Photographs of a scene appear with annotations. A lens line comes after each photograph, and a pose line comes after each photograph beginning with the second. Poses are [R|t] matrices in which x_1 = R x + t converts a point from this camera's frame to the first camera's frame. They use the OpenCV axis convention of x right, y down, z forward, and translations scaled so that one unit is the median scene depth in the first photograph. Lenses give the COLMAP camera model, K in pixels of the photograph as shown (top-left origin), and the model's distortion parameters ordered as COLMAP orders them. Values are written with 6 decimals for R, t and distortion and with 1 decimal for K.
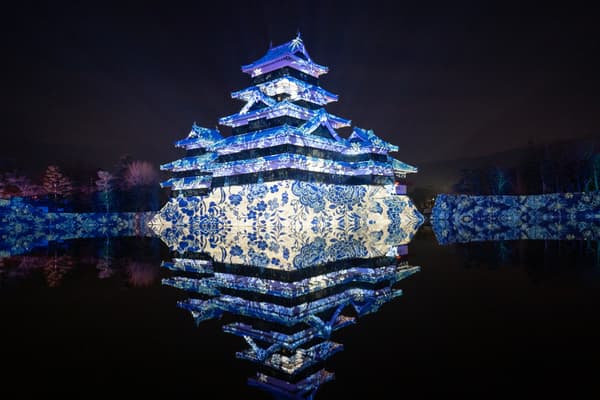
lens RADIAL K [[386.4, 0, 299.7], [0, 386.4, 199.9], [0, 0, 1]] dist [-0.005452, 0.004387]
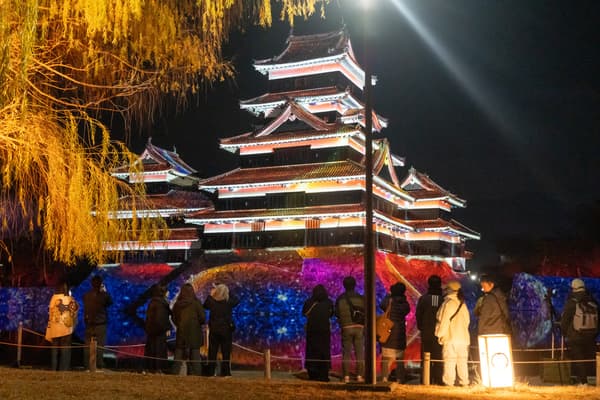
lens RADIAL K [[681.6, 0, 299.6], [0, 681.6, 198.4], [0, 0, 1]] dist [-0.010282, 0.000000]
pose [[0.959986, 0.062410, 0.273006, -0.365376], [-0.032553, 0.993111, -0.112560, 0.002376], [-0.278150, 0.099169, 0.955405, -0.068668]]
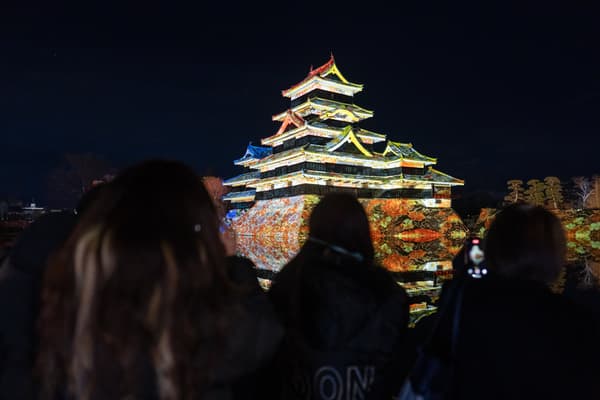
lens RADIAL K [[386.4, 0, 298.3], [0, 386.4, 203.7], [0, 0, 1]] dist [-0.005452, 0.004387]
pose [[0.956260, 0.003623, -0.292495, 0.213700], [-0.008175, 0.999864, -0.014342, -0.008588], [0.292403, 0.016106, 0.956160, -0.037126]]
